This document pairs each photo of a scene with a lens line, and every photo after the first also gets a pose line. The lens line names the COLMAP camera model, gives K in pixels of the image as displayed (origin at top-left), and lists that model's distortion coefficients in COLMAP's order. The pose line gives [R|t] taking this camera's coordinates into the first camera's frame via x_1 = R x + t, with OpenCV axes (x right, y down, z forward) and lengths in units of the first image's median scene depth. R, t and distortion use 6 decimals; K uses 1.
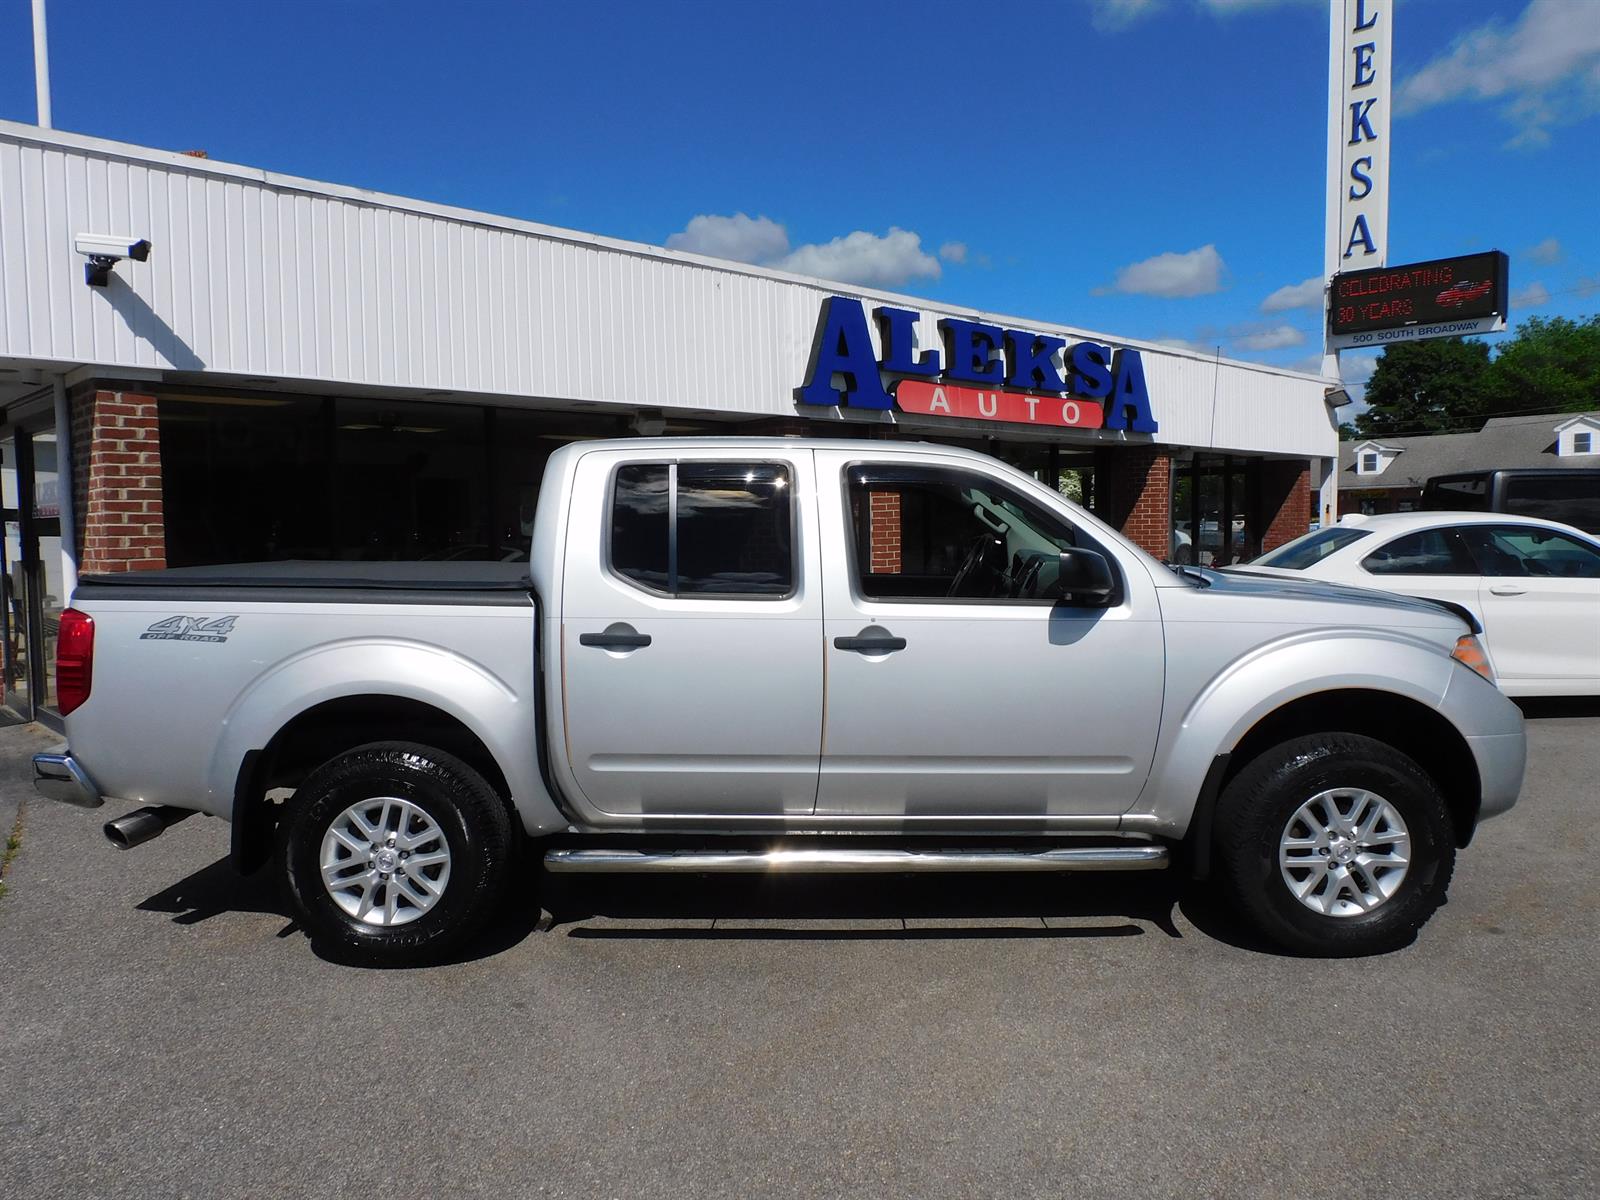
lens RADIAL K [[1141.1, 0, 802.7], [0, 1141.1, 598.6], [0, 0, 1]] dist [0.002634, -0.007070]
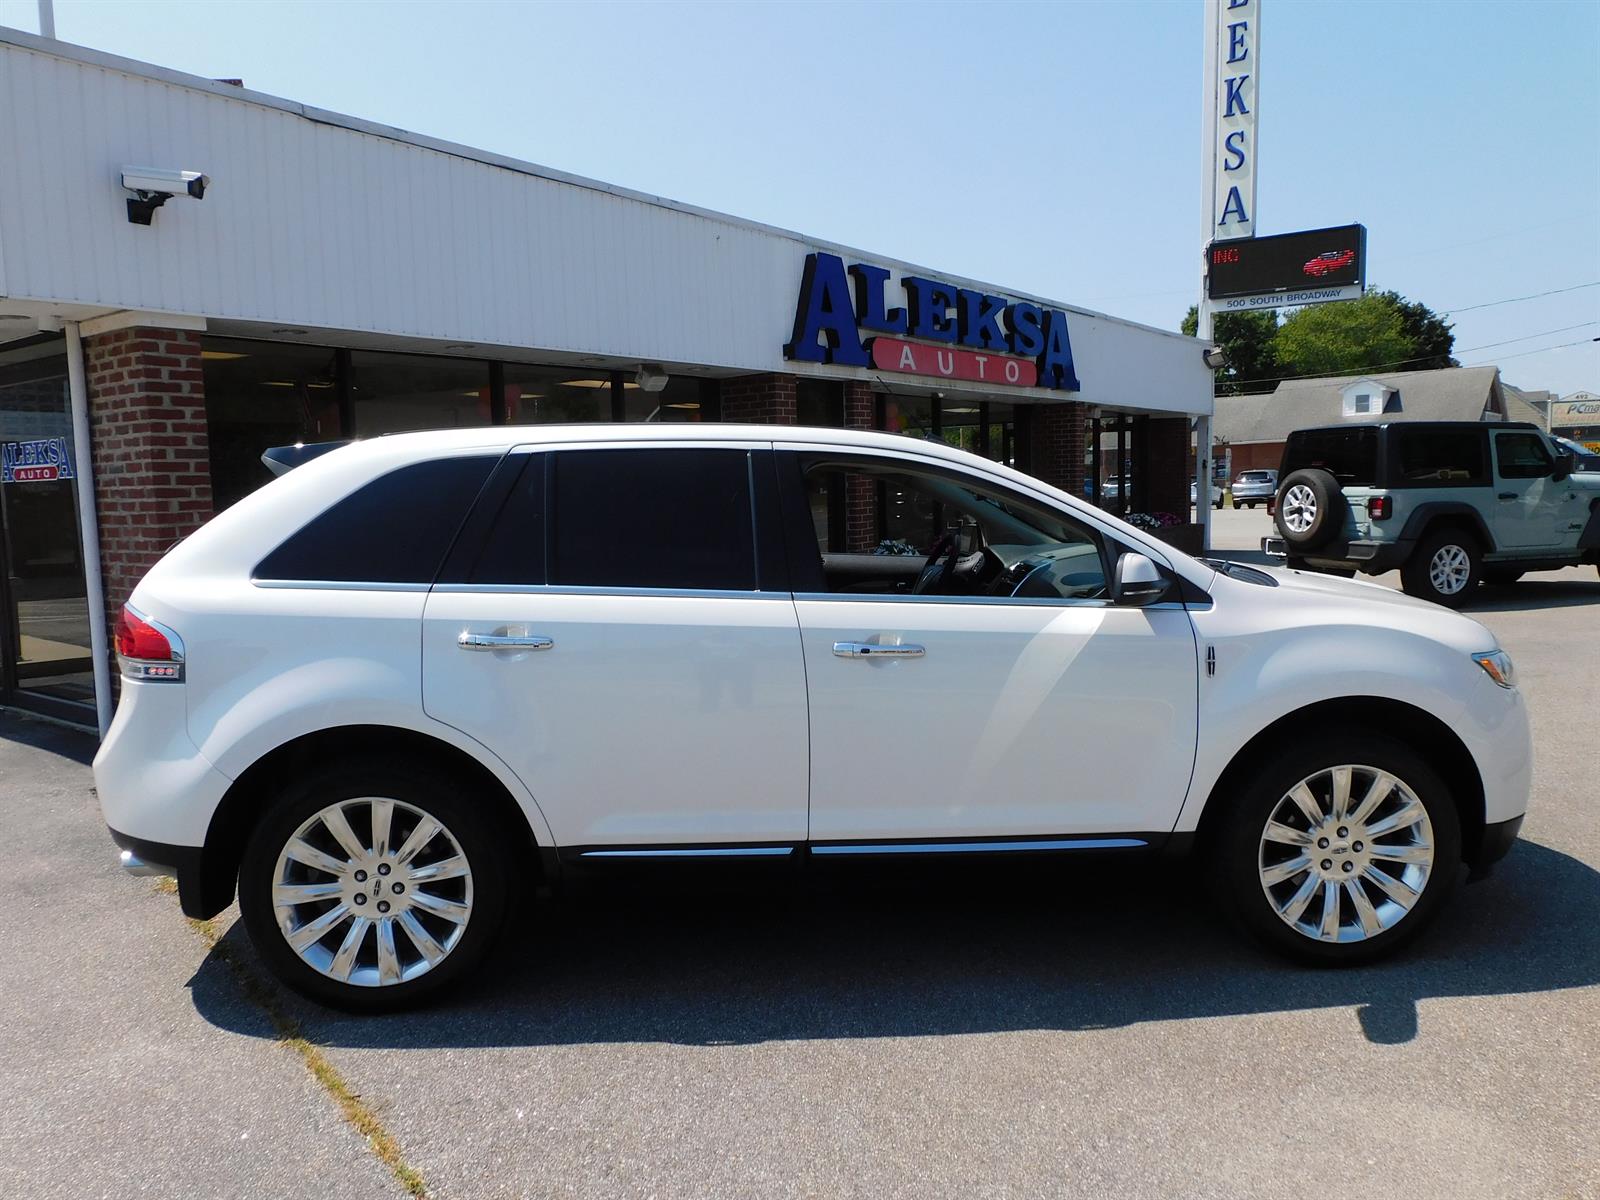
lens RADIAL K [[1137.6, 0, 799.7], [0, 1137.6, 602.6], [0, 0, 1]] dist [0.000217, -0.008979]
pose [[0.987649, -0.026879, 0.154359, -0.129385], [0.021010, 0.998997, 0.039530, 0.001748], [-0.155267, -0.035799, 0.987224, 0.006606]]
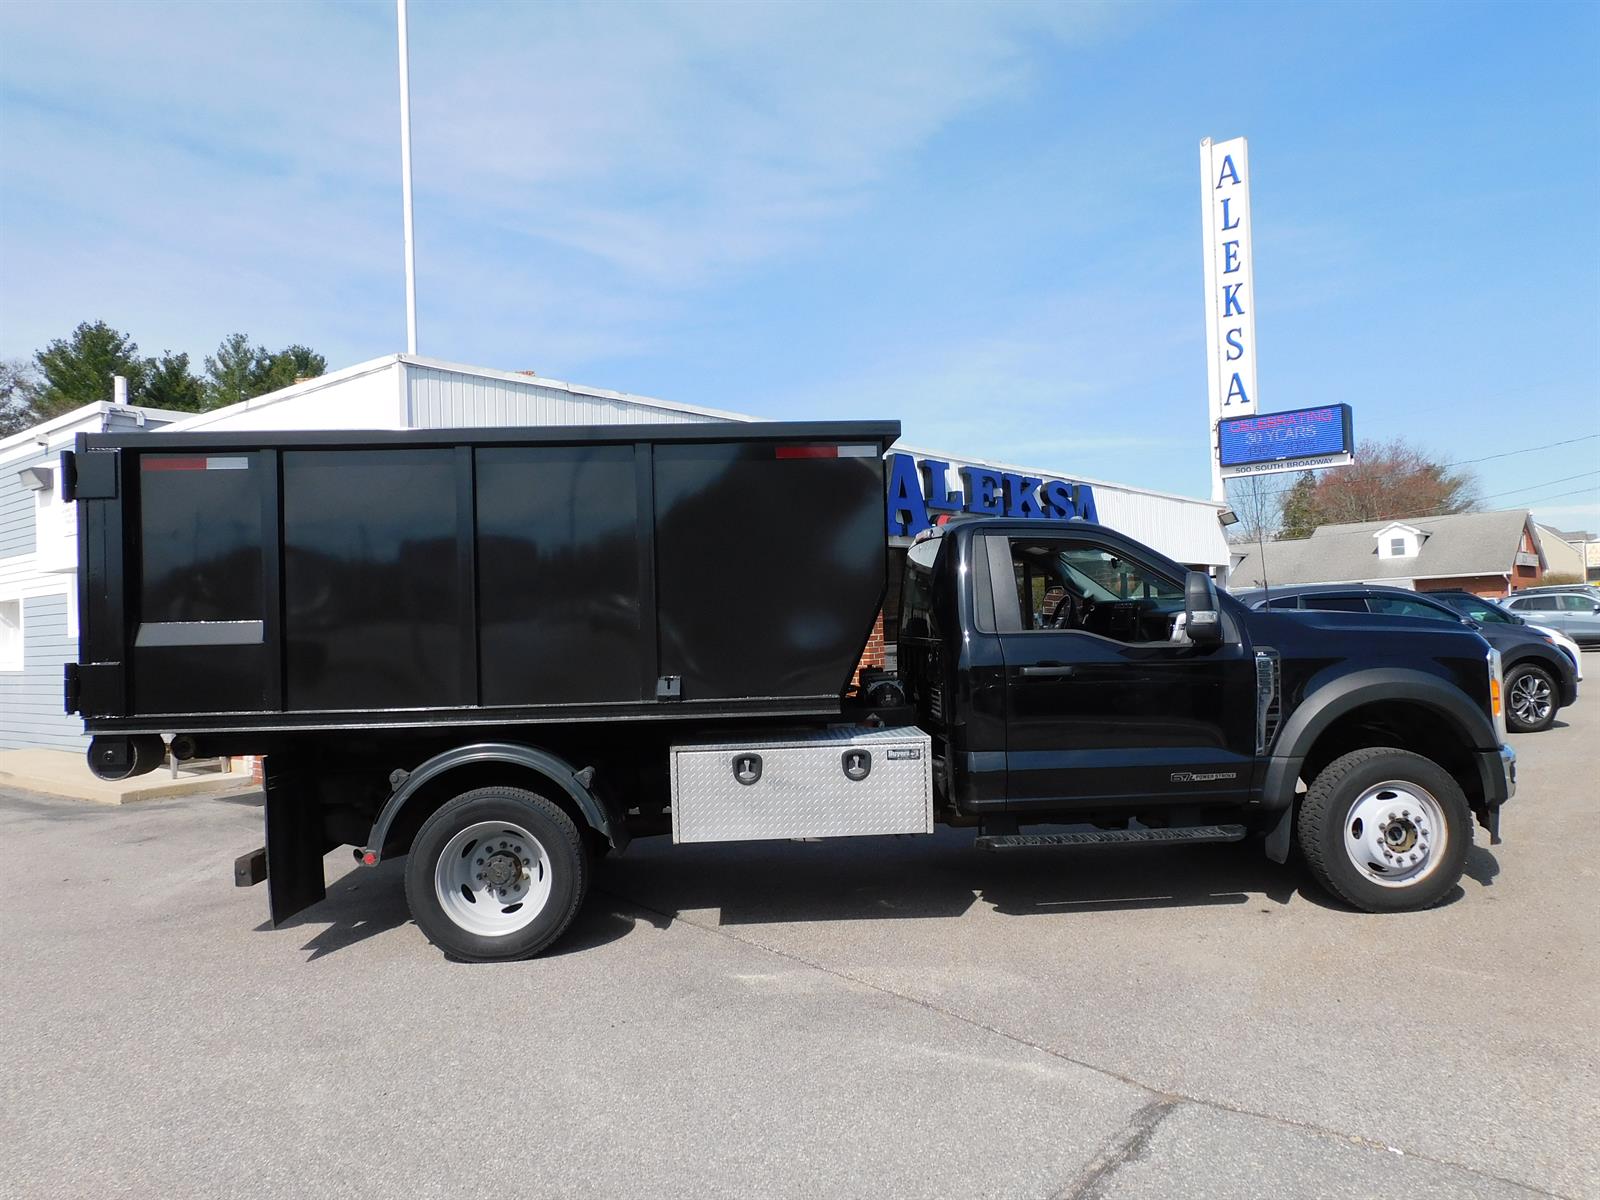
lens RADIAL K [[1139.1, 0, 802.0], [0, 1139.1, 604.5], [0, 0, 1]] dist [-0.003073, -0.003659]
pose [[0.992866, -0.020225, 0.117511, -0.203524], [0.030887, 0.995496, -0.089631, 0.019836], [-0.115169, 0.092621, 0.989018, -0.231938]]
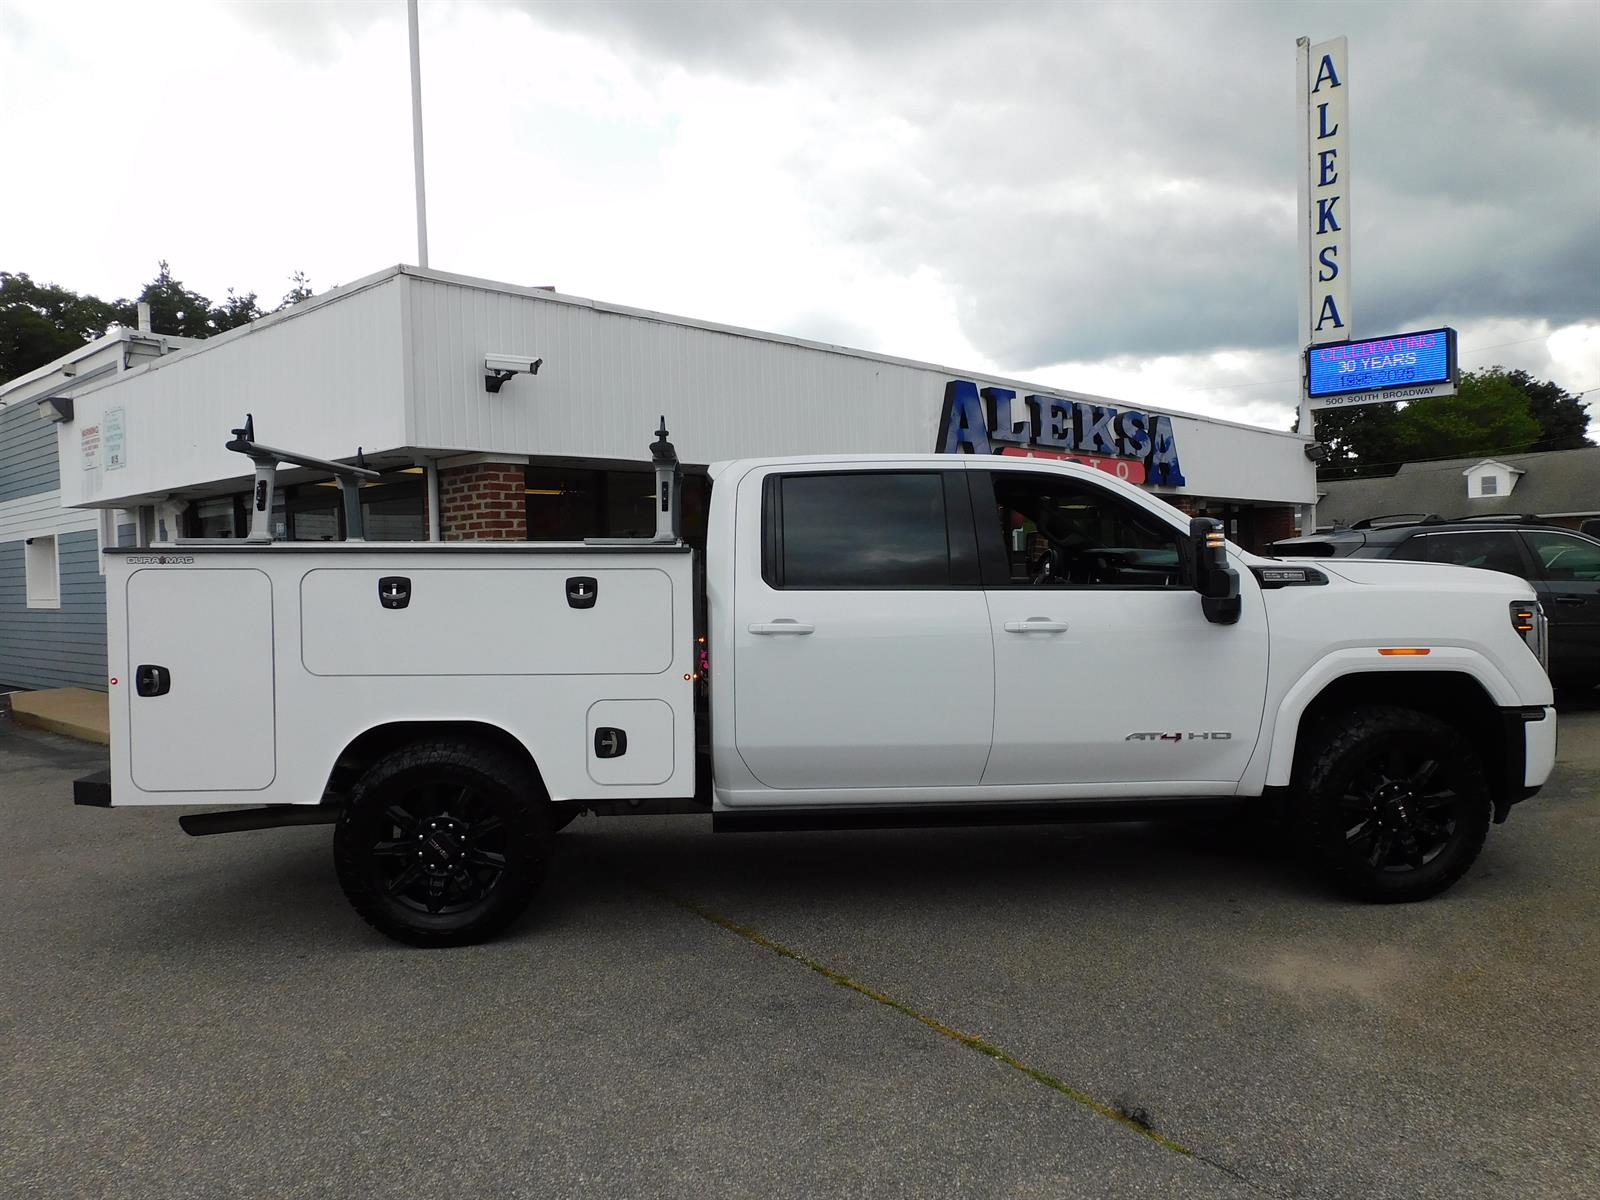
lens RADIAL K [[1139.1, 0, 802.0], [0, 1139.1, 604.5], [0, 0, 1]] dist [-0.003073, -0.003659]
pose [[0.997935, -0.019449, 0.061210, -0.184148], [0.021734, 0.999083, -0.036884, 0.012014], [-0.060437, 0.038138, 0.997443, -0.160085]]
